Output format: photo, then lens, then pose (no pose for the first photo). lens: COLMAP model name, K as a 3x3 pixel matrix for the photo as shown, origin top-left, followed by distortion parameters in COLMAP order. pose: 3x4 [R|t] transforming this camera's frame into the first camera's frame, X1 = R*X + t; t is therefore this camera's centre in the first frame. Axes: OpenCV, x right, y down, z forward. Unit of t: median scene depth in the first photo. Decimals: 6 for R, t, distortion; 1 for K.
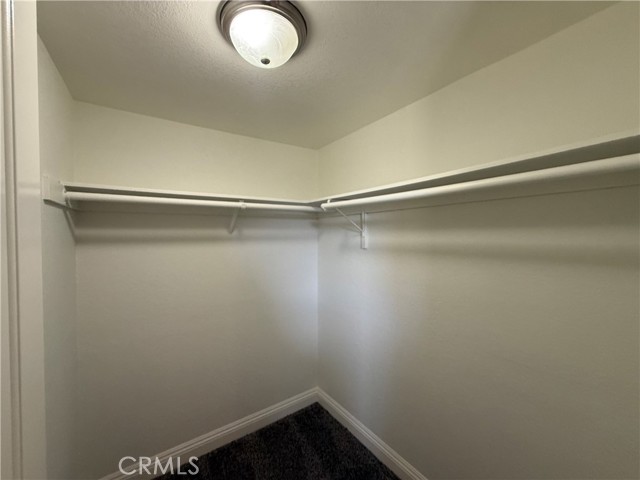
lens RADIAL K [[254.2, 0, 319.2], [0, 254.2, 239.5], [0, 0, 1]] dist [-0.000848, -0.000073]
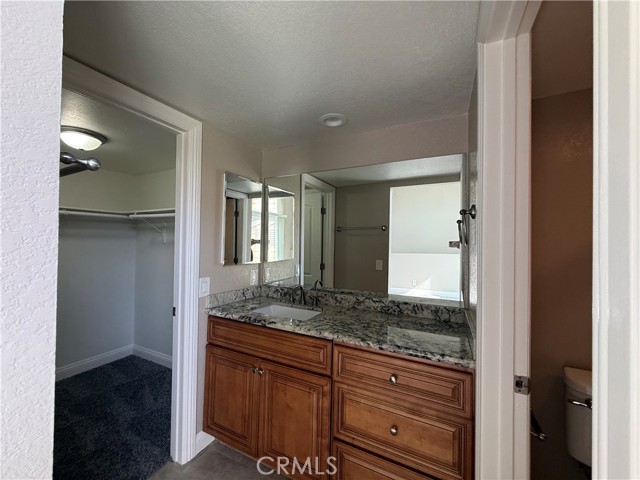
lens RADIAL K [[254.2, 0, 319.2], [0, 254.2, 239.5], [0, 0, 1]] dist [-0.000848, -0.000073]
pose [[0.882197, 0.019926, 0.470458, 0.288351], [-0.008728, 0.999625, -0.025973, 0.044568], [-0.470799, 0.018807, 0.882040, -0.920518]]
